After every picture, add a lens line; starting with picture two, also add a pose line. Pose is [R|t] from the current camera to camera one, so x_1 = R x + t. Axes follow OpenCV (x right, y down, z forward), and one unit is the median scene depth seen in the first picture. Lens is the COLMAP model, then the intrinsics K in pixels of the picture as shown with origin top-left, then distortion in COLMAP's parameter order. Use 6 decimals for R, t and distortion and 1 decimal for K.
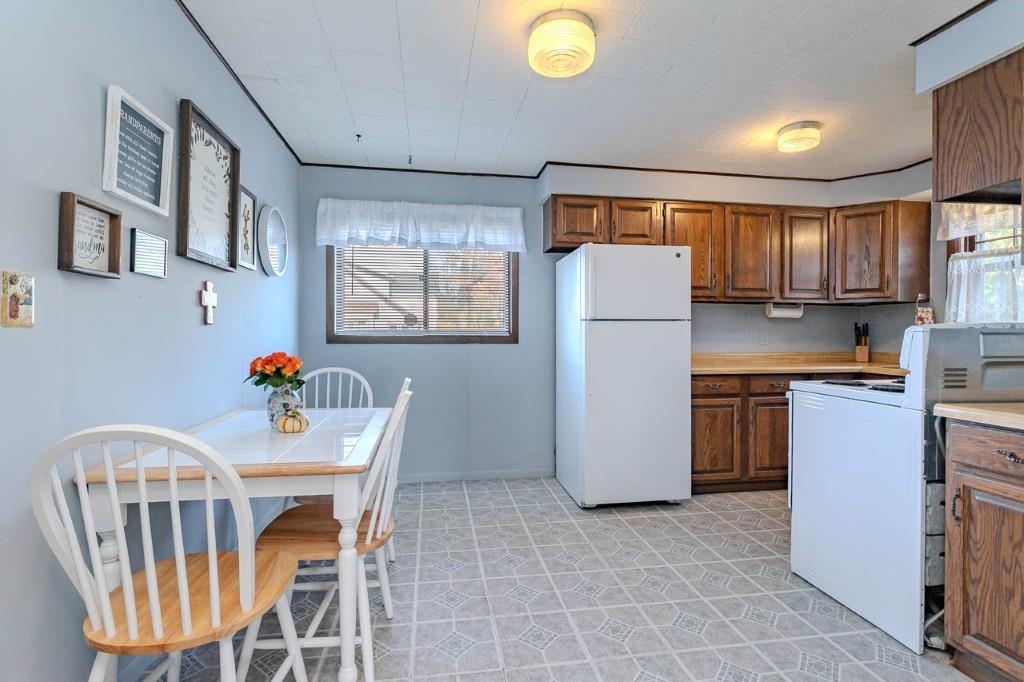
lens RADIAL K [[482.8, 0, 509.7], [0, 482.8, 339.0], [0, 0, 1]] dist [-0.002819, 0.002824]
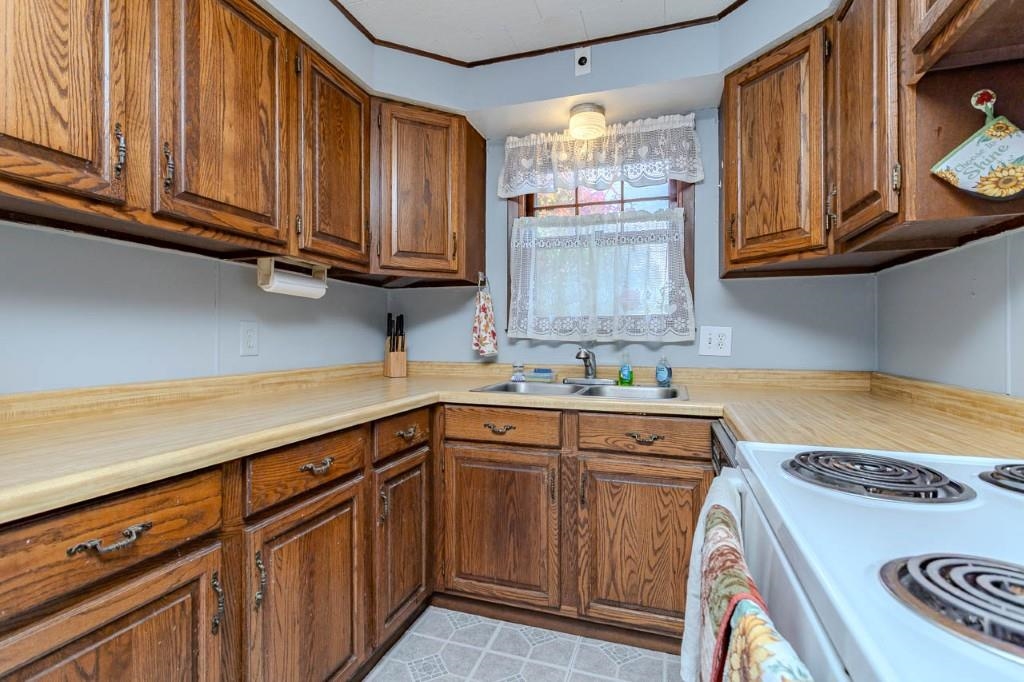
lens RADIAL K [[482.8, 0, 521.0], [0, 482.8, 345.1], [0, 0, 1]] dist [-0.002819, 0.002824]
pose [[0.459539, -0.026494, 0.887762, 0.298176], [0.016026, 0.999640, 0.021537, -0.006763], [-0.888013, 0.004330, 0.459798, 0.688450]]
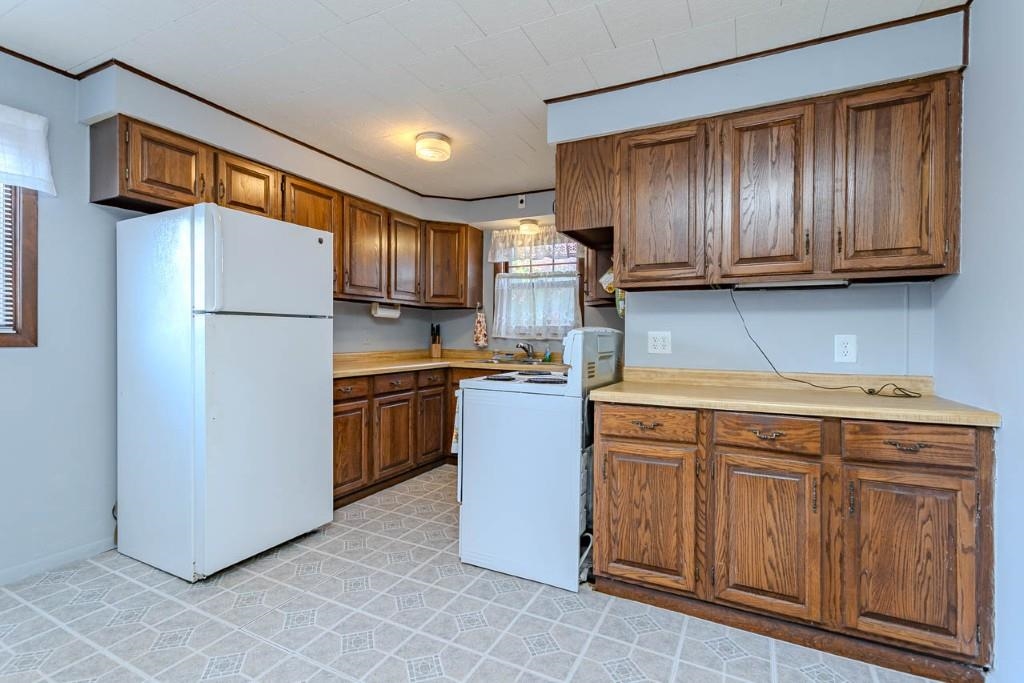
lens RADIAL K [[482.8, 0, 508.6], [0, 482.8, 338.0], [0, 0, 1]] dist [-0.002819, 0.002824]
pose [[0.587644, -0.000999, 0.809119, -0.133353], [-0.001717, 0.999995, 0.002482, -0.003750], [-0.809117, -0.002848, 0.587640, 0.207046]]
